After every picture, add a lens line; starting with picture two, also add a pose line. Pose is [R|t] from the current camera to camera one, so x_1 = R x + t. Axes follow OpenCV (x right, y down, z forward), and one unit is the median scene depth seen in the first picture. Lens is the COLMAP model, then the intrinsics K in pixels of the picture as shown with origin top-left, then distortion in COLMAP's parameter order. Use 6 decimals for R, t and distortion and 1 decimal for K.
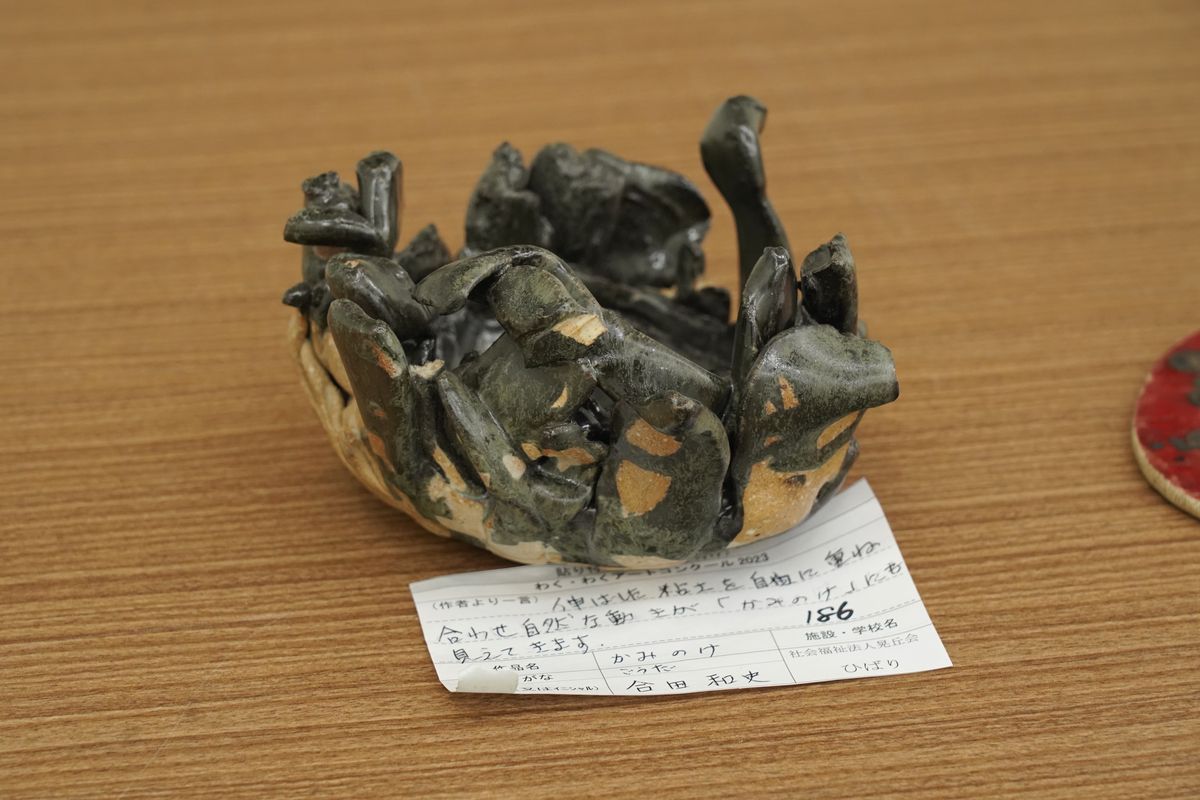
lens RADIAL K [[3540.5, 0, 599.9], [0, 3540.5, 392.5], [0, 0, 1]] dist [-0.257490, 0.000000]
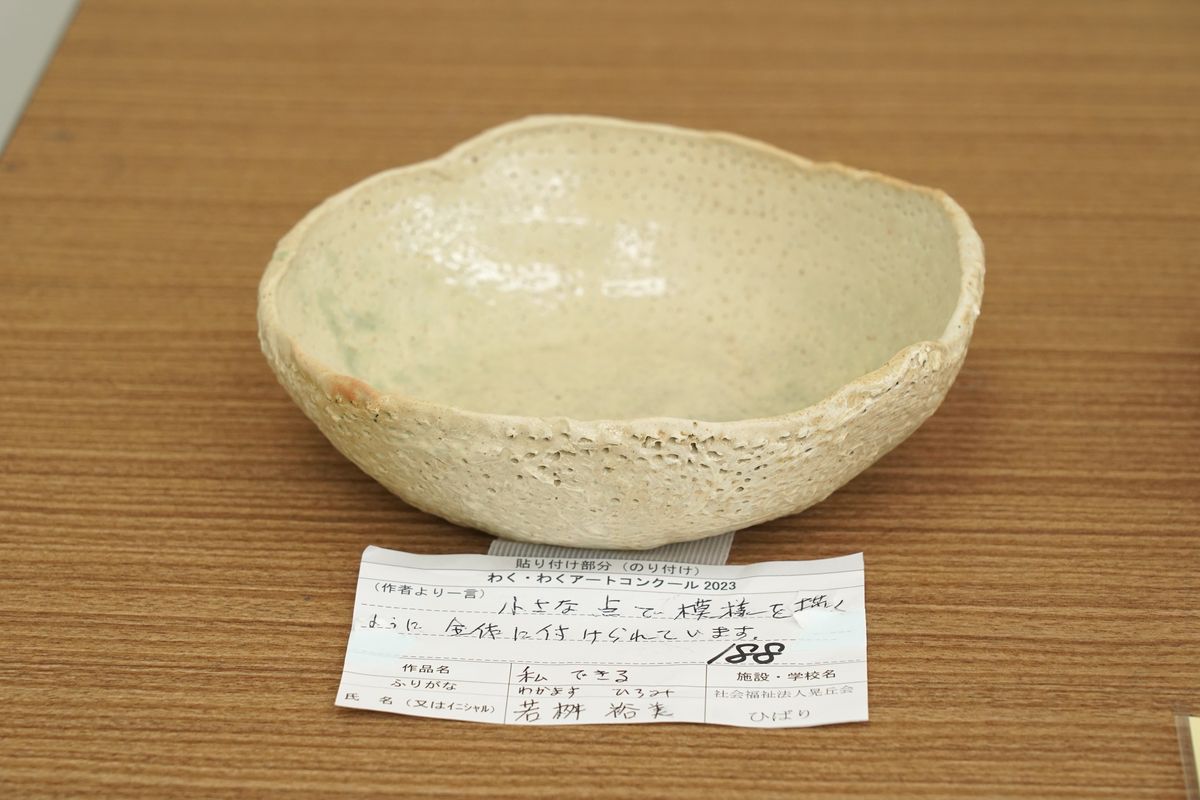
lens RADIAL K [[3540.5, 0, 599.1], [0, 3540.5, 407.5], [0, 0, 1]] dist [-0.257490, 0.000000]
pose [[0.980997, 0.104574, -0.163428, 0.235176], [-0.099650, 0.994294, 0.038066, -0.021933], [0.166476, -0.021057, 0.985821, -0.008744]]
